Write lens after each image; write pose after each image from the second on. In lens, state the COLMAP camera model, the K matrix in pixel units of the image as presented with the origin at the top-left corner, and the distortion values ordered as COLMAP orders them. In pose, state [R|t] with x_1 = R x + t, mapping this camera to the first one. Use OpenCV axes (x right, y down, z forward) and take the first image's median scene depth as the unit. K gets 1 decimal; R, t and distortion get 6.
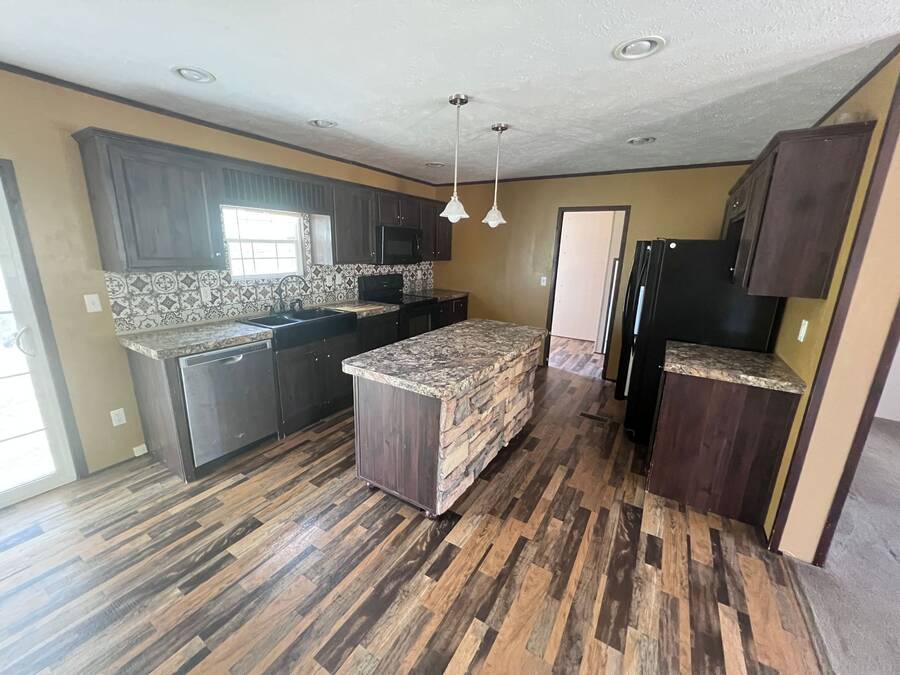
lens RADIAL K [[361.3, 0, 445.5], [0, 361.3, 334.8], [0, 0, 1]] dist [0.001488, 0.000534]
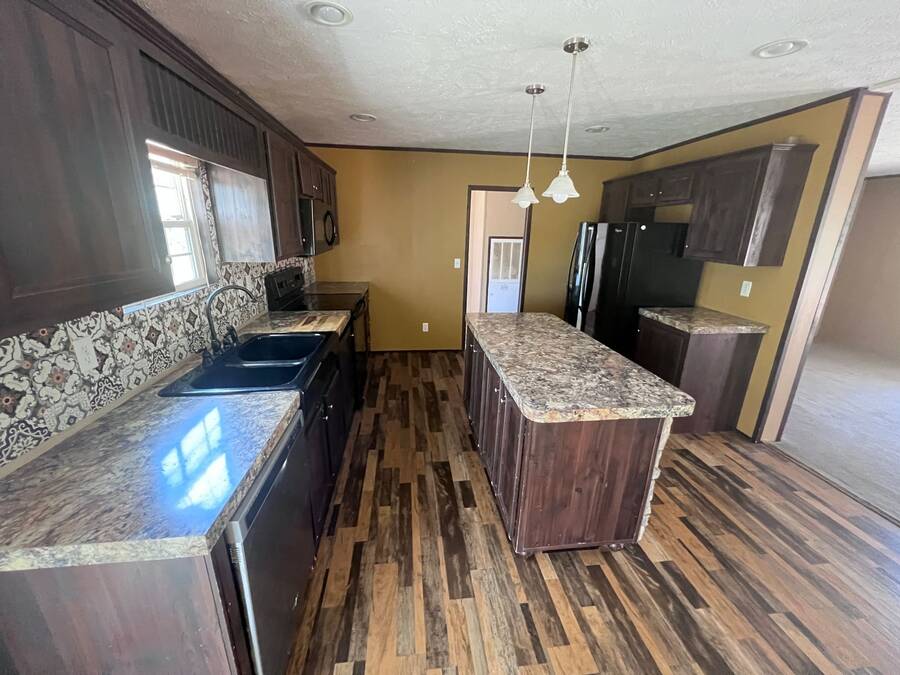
lens RADIAL K [[364.3, 0, 450.8], [0, 364.3, 334.6], [0, 0, 1]] dist [0.003936, 0.000179]
pose [[0.781088, -0.186416, 0.595946, -0.729816], [0.148494, 0.982471, 0.112697, -0.151400], [-0.606508, 0.000468, 0.795077, 0.501813]]
